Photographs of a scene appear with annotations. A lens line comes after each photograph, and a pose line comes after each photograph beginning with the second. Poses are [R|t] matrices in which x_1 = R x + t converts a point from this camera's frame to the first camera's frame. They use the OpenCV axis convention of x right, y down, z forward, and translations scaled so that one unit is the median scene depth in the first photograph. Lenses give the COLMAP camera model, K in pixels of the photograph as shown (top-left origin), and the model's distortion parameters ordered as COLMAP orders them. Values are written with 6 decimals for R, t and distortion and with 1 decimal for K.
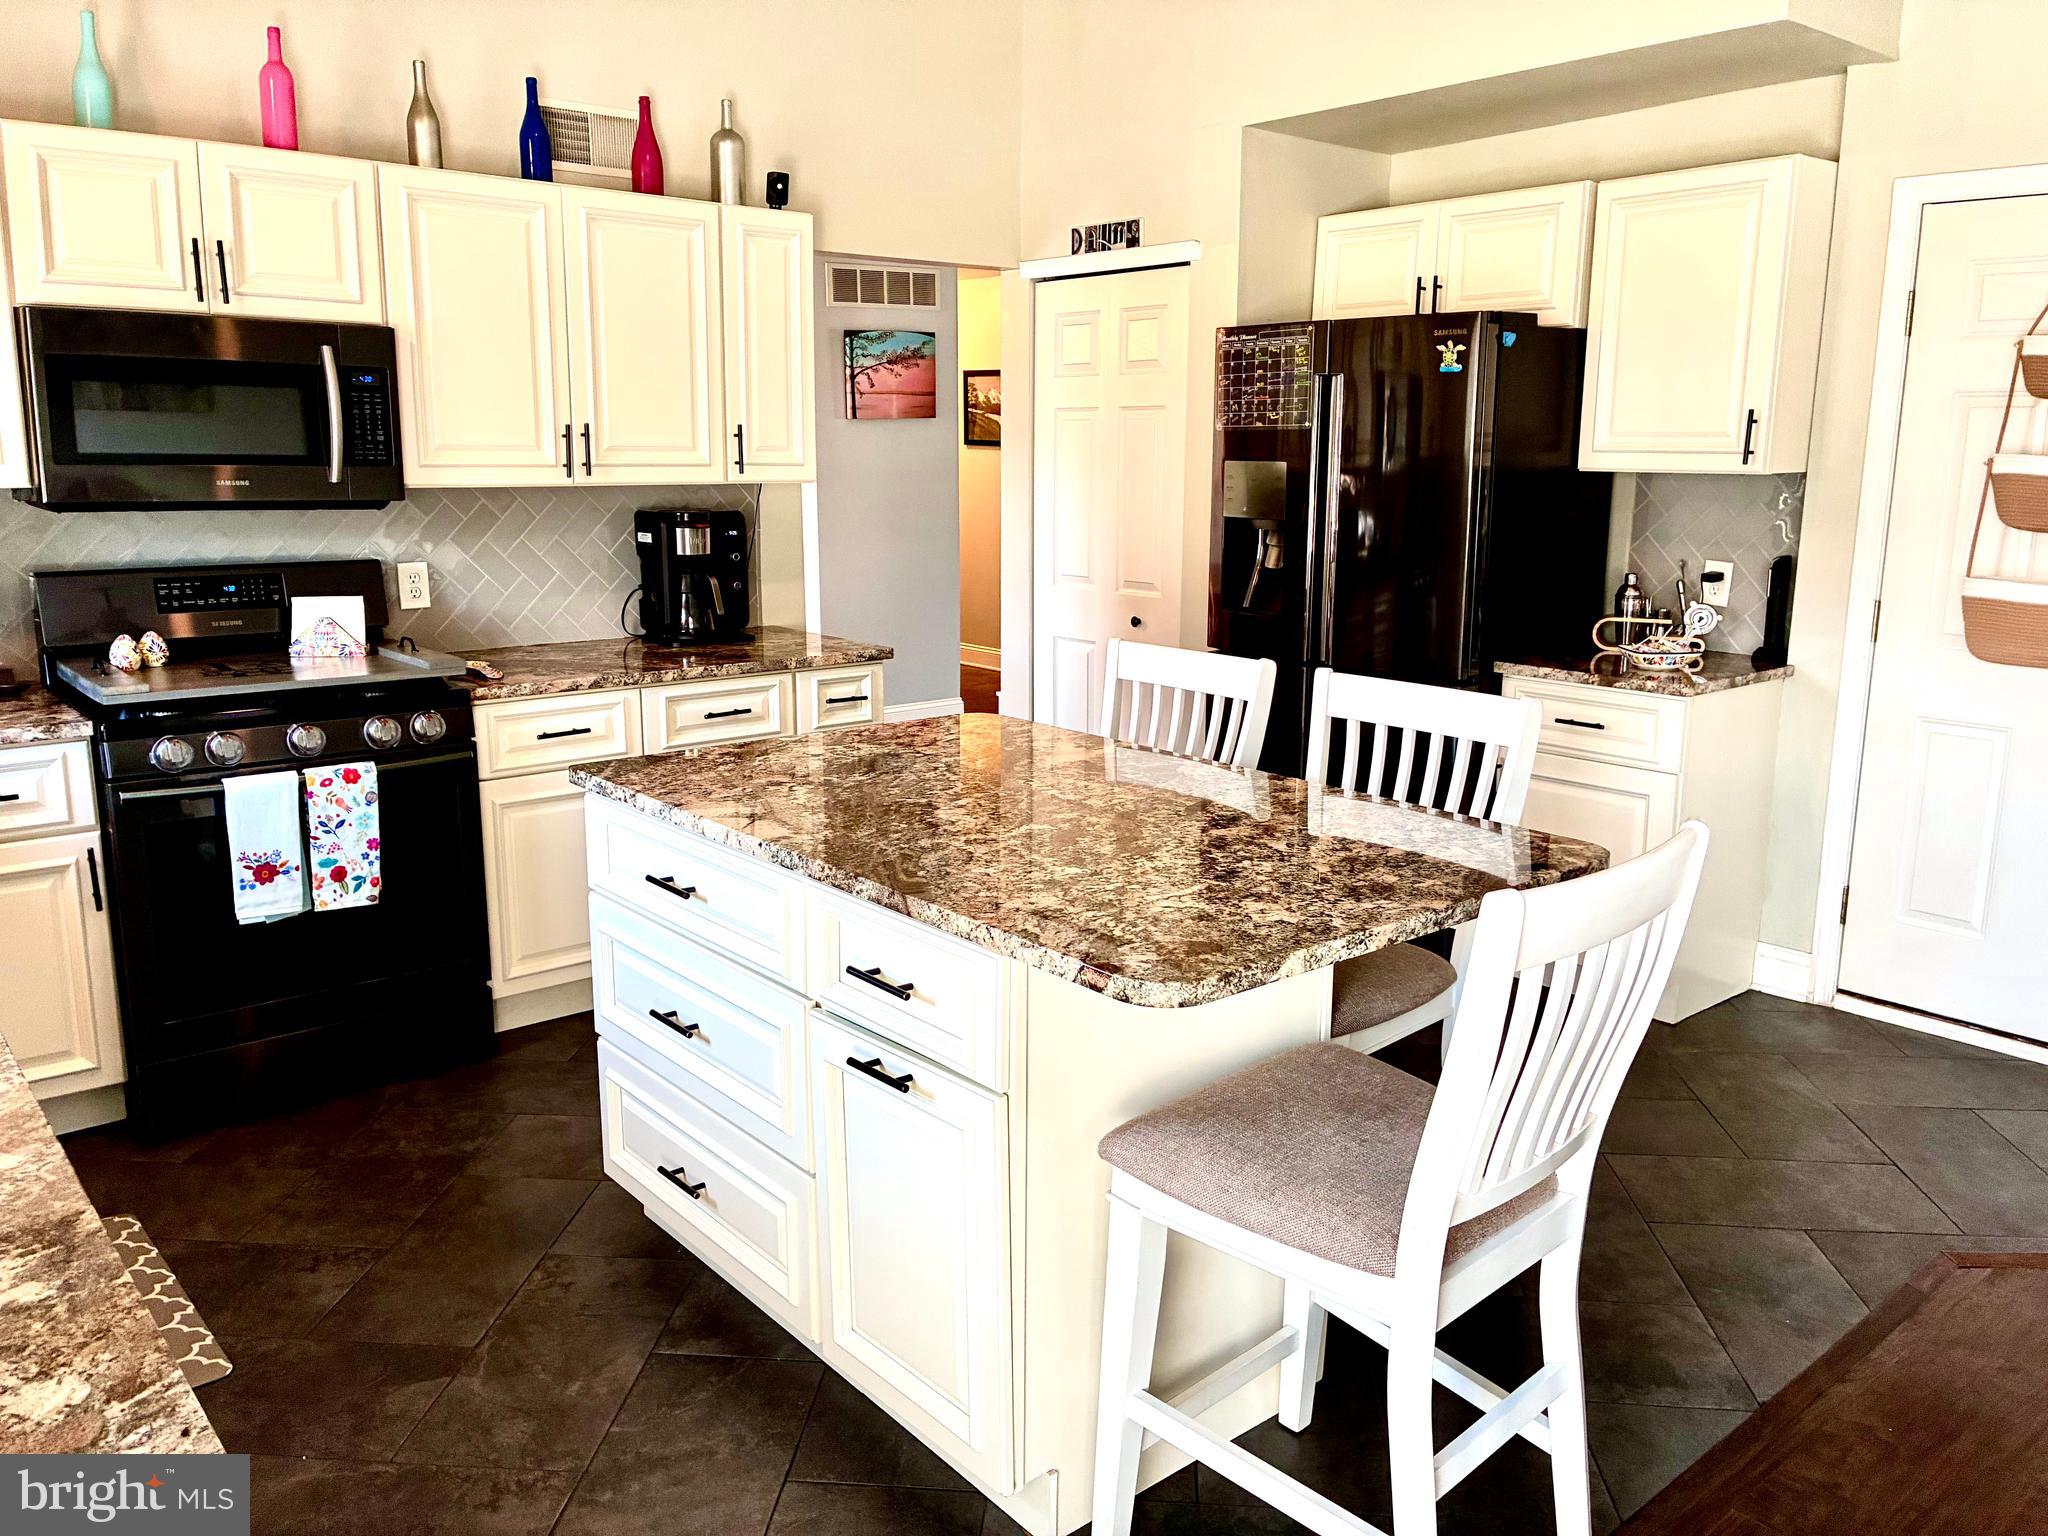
lens RADIAL K [[1549.3, 0, 1031.4], [0, 1549.3, 751.0], [0, 0, 1]] dist [0.039829, -0.035004]
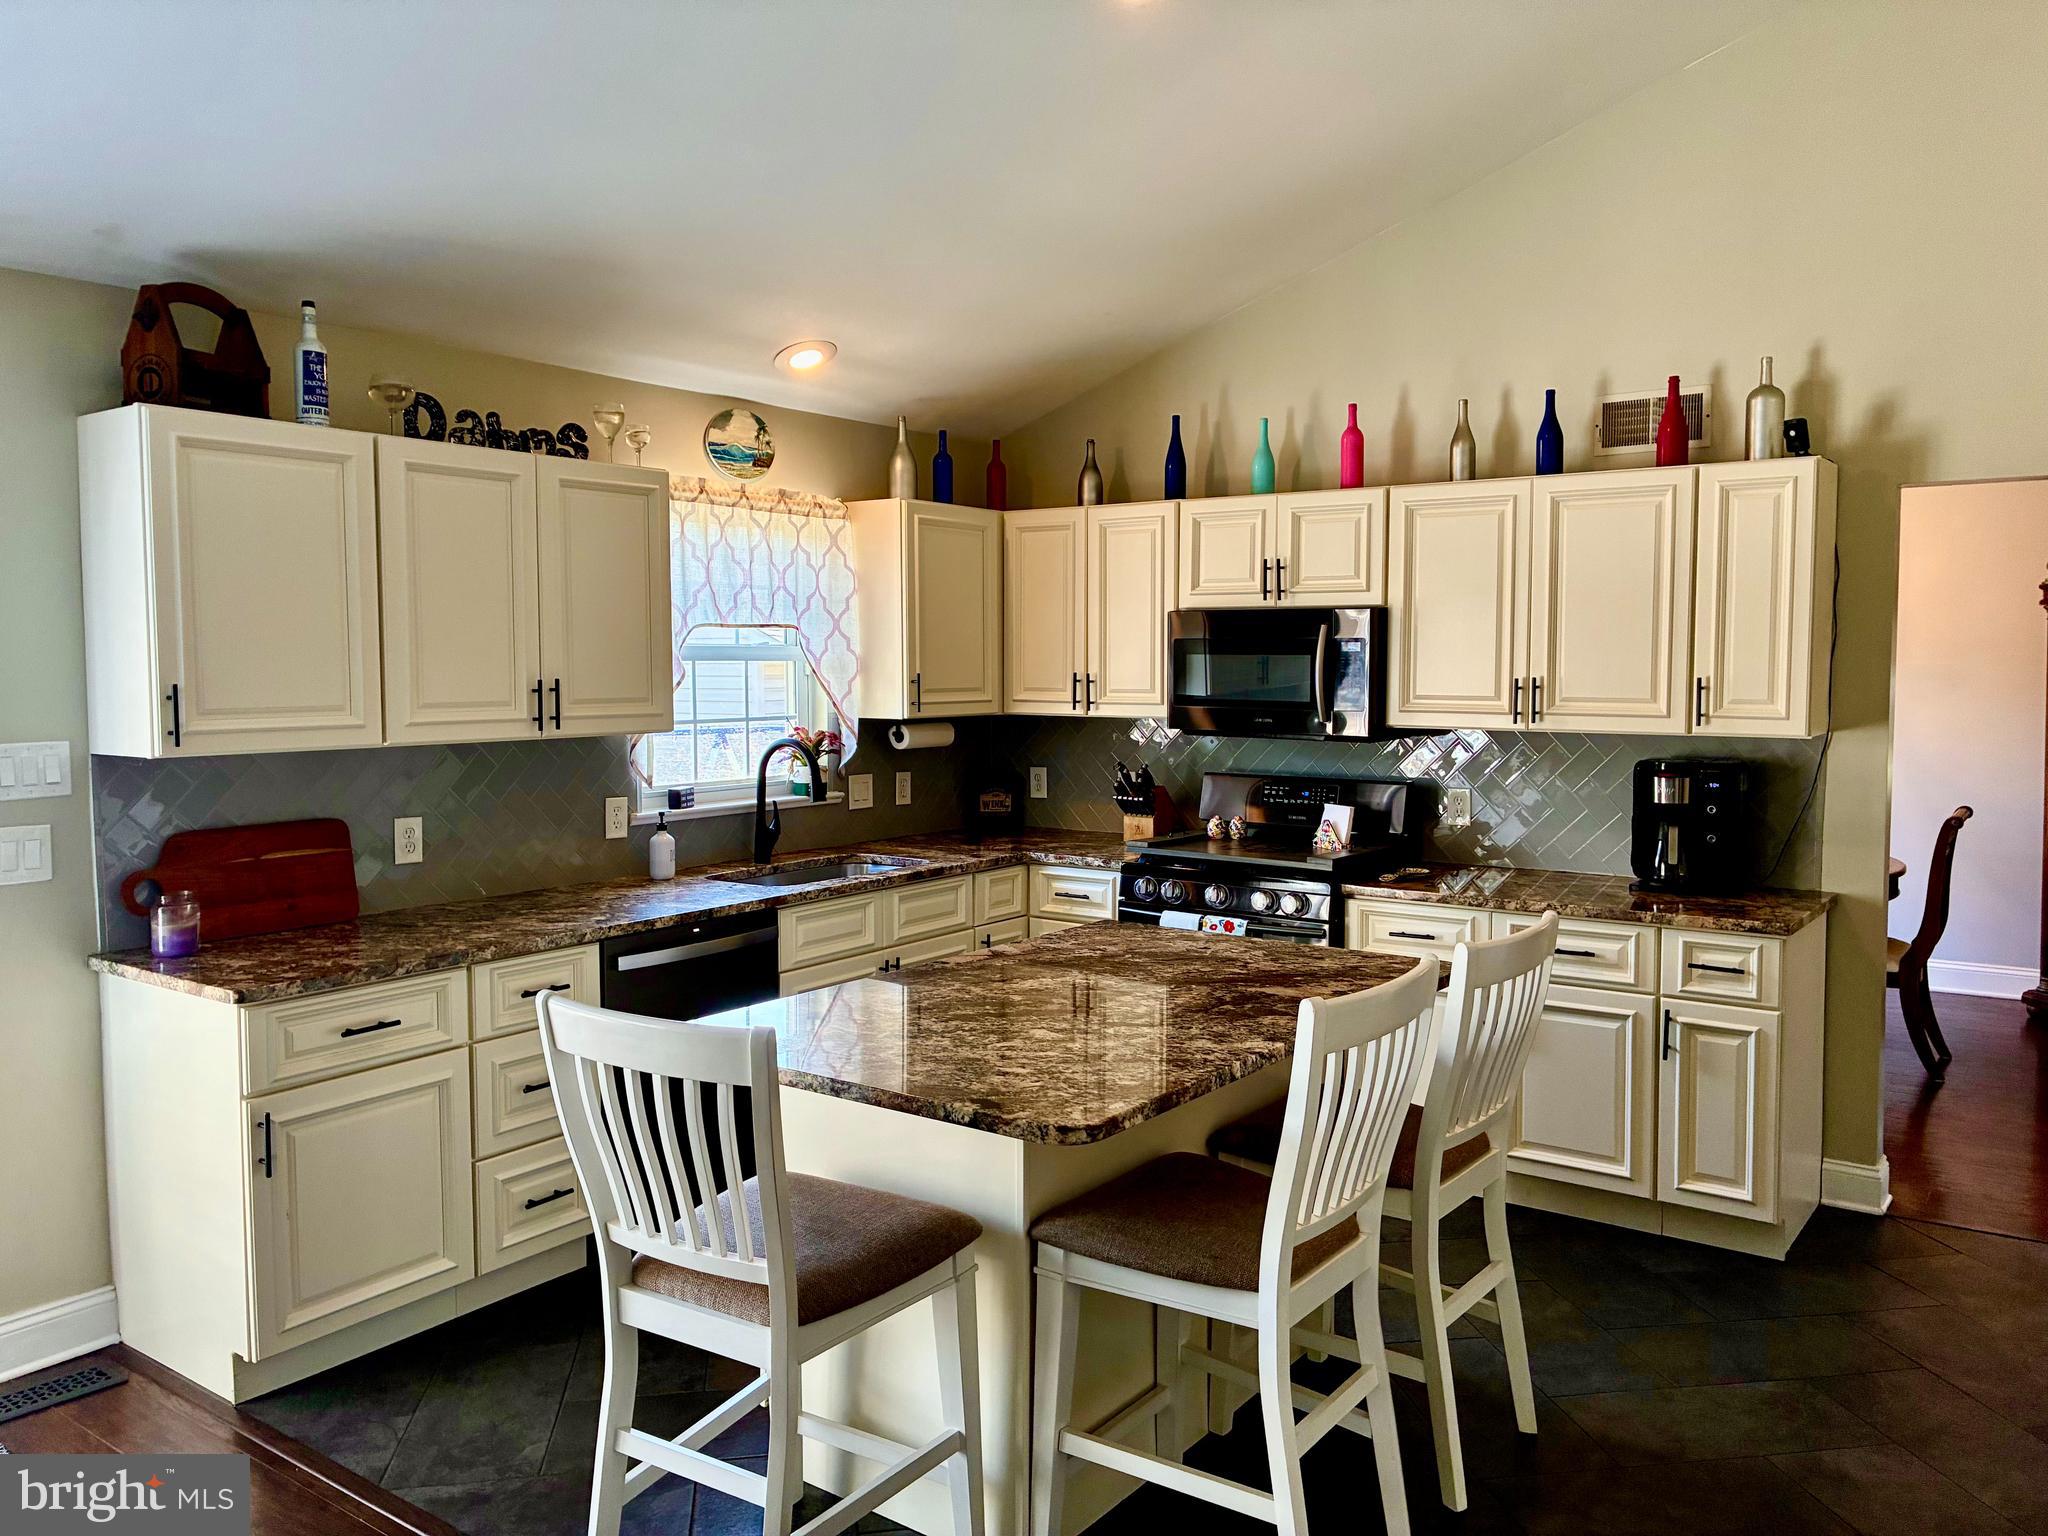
lens RADIAL K [[1549.3, 0, 1023.9], [0, 1549.3, 770.1], [0, 0, 1]] dist [0.039829, -0.035004]
pose [[0.240947, 0.065431, -0.968330, 0.757546], [-0.189531, 0.981688, 0.019173, -0.099759], [0.951852, 0.178909, 0.248936, 0.390960]]
